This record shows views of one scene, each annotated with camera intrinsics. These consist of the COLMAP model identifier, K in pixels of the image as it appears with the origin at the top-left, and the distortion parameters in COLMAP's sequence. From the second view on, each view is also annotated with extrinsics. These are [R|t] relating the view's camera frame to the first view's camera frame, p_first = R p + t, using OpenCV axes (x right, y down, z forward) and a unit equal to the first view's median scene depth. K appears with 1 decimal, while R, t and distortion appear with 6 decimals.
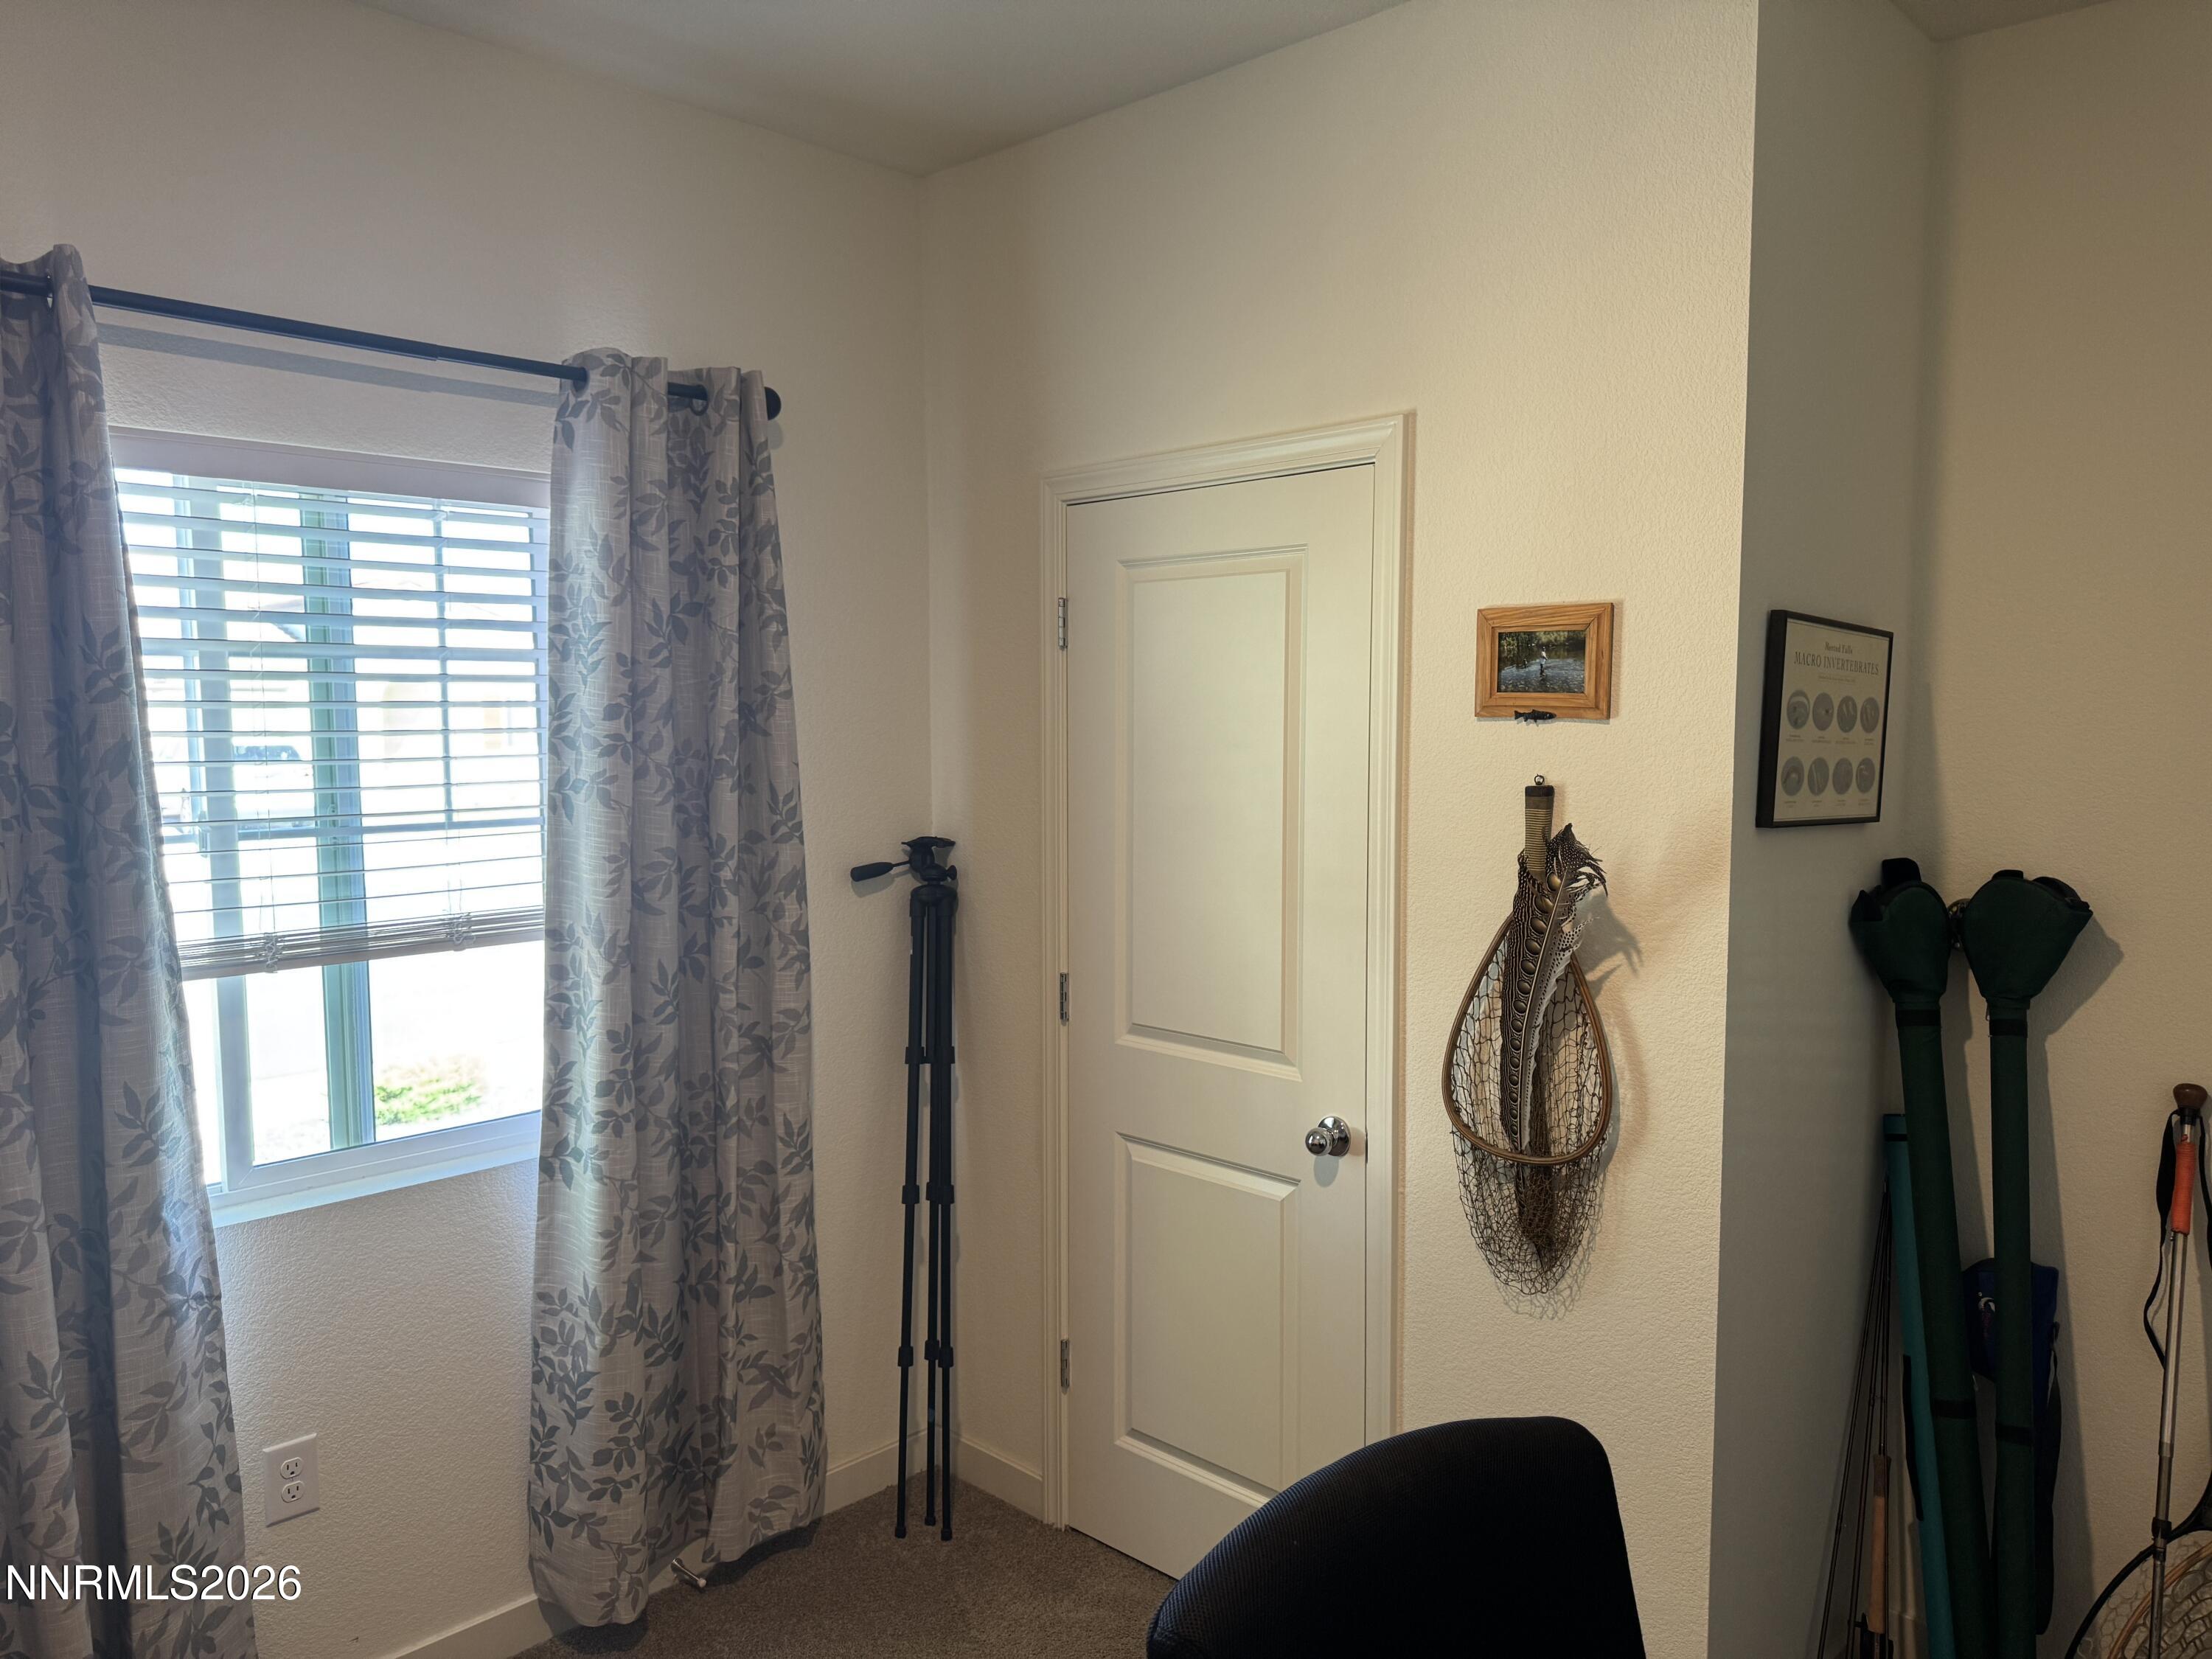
lens RADIAL K [[1574.3, 0, 1138.6], [0, 1574.3, 844.3], [0, 0, 1]] dist [0.034751, -0.032437]
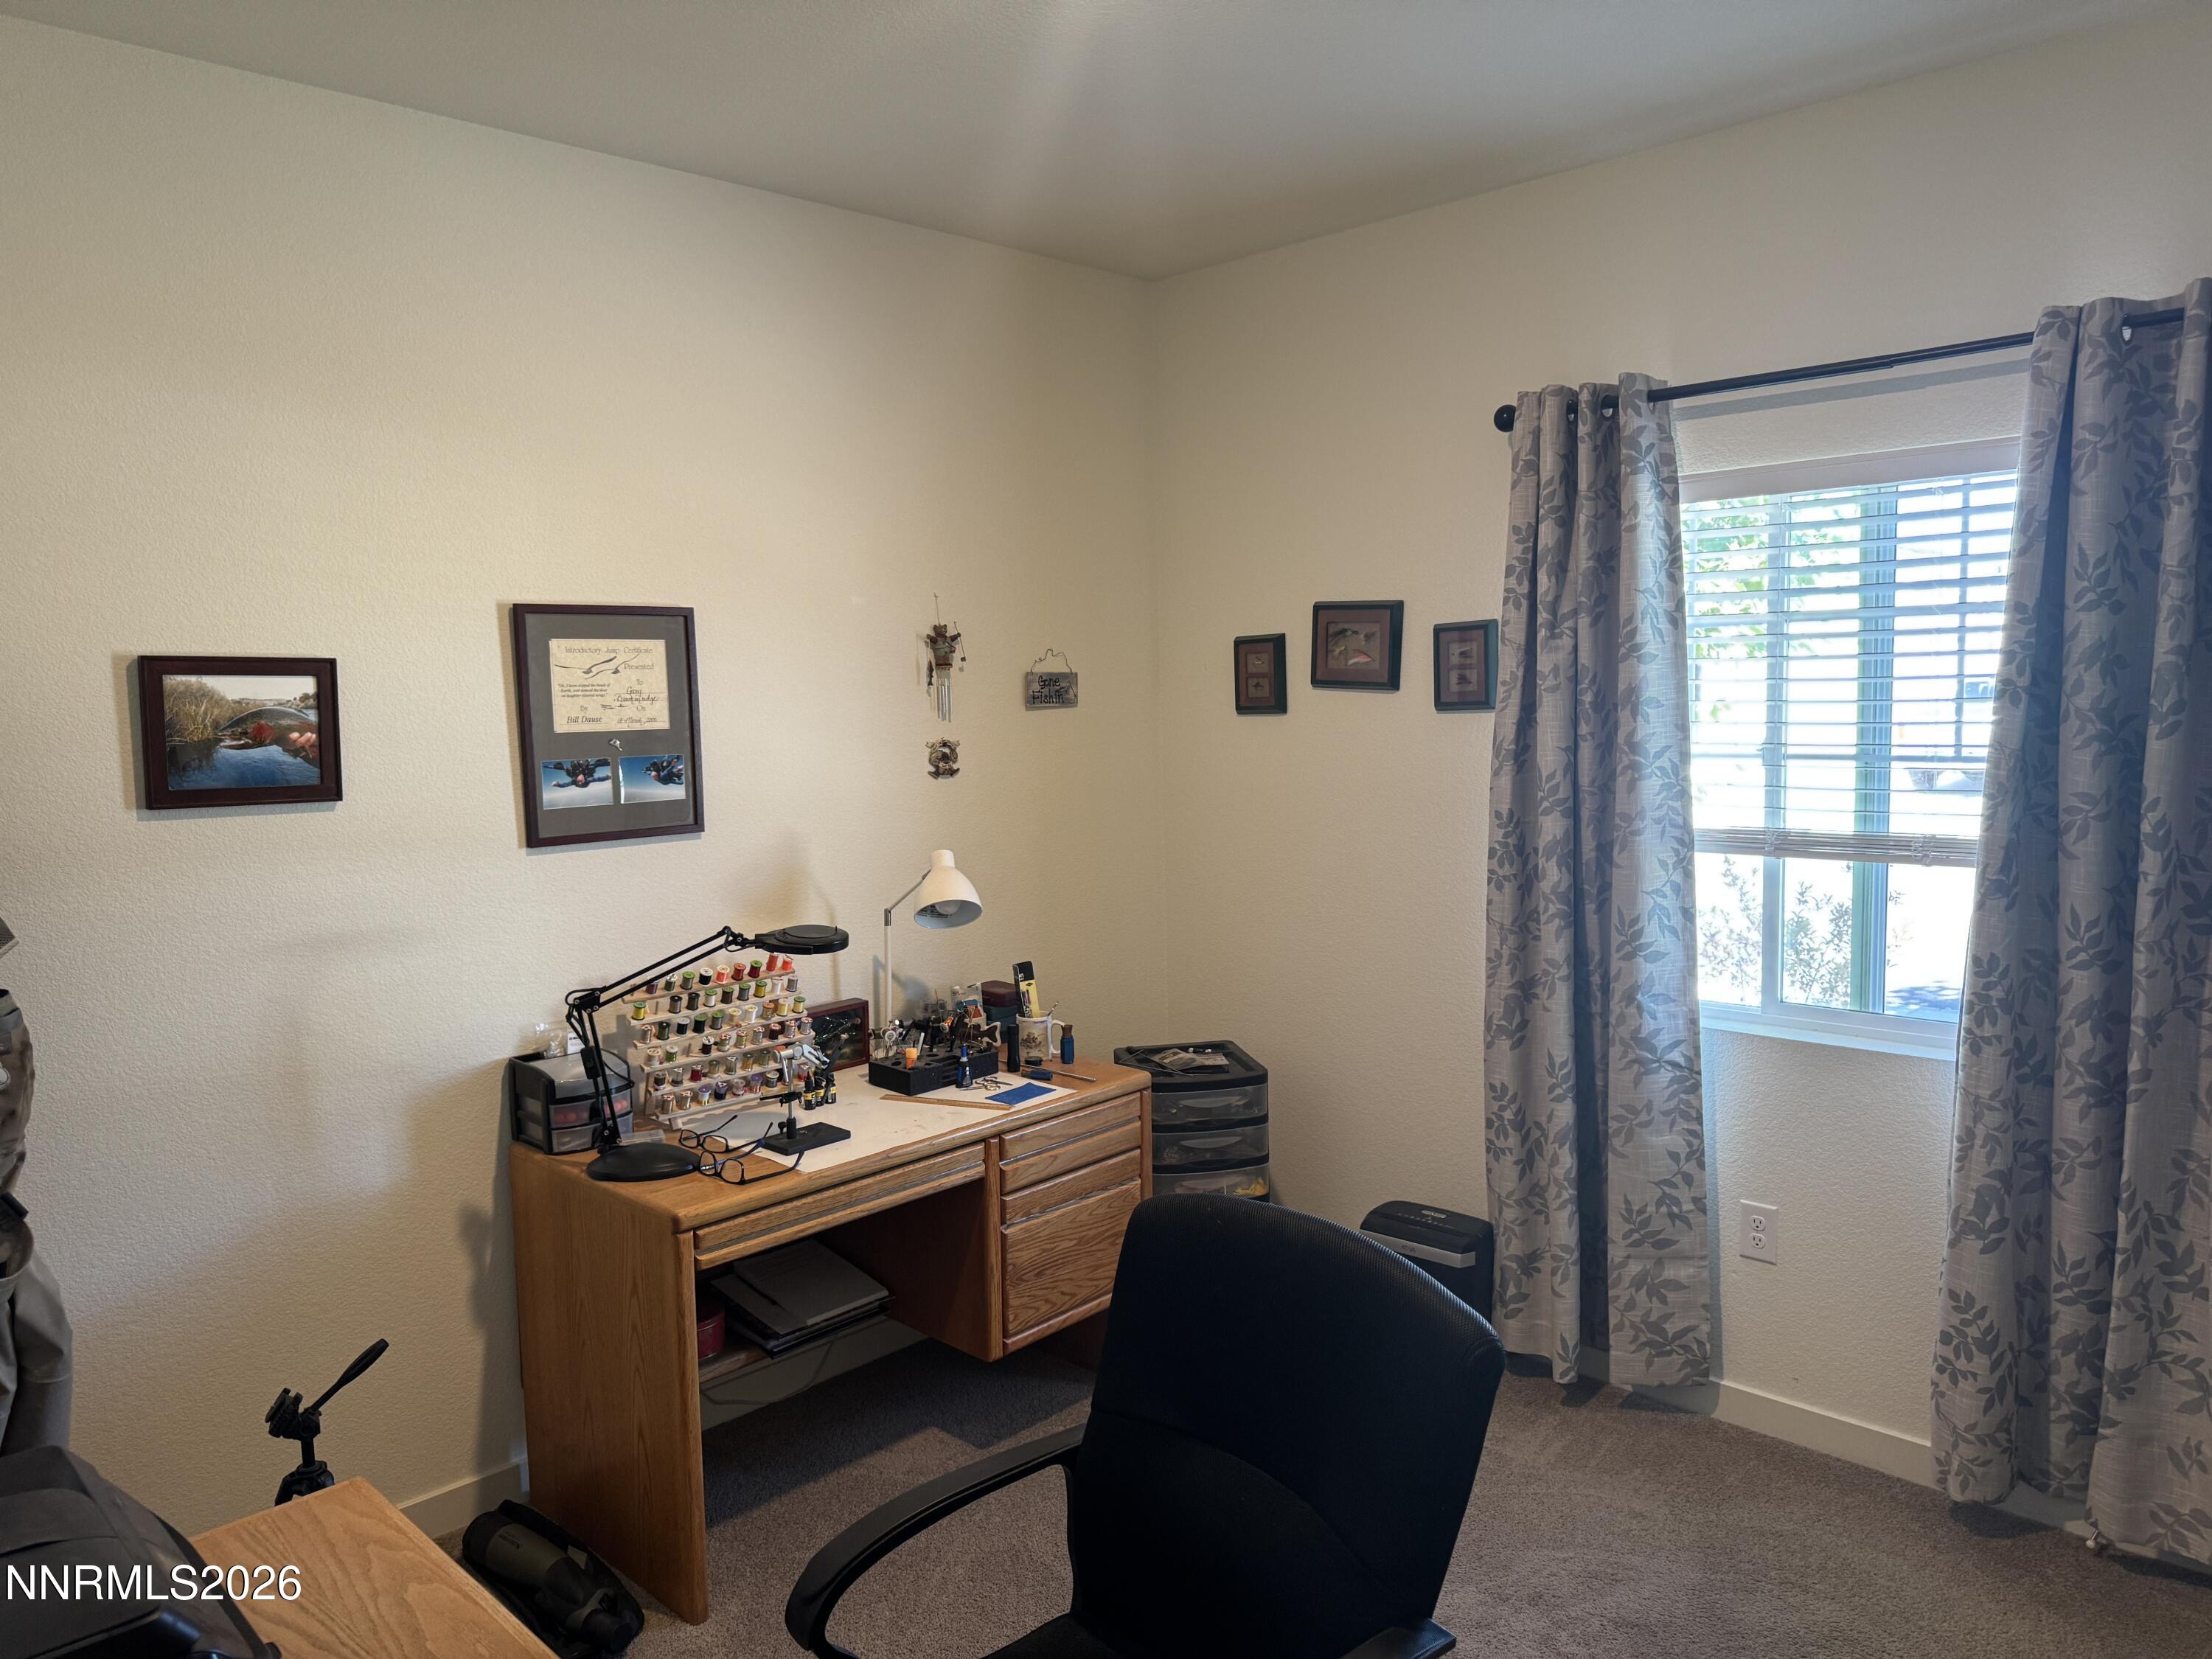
lens RADIAL K [[1509.6, 0, 1107.7], [0, 1509.6, 809.3], [0, 0, 1]] dist [-0.005004, -0.001673]
pose [[-0.012864, 0.083768, -0.996402, 0.684348], [-0.059865, 0.994633, 0.084392, -0.031853], [0.998124, 0.060735, -0.007780, 0.409845]]
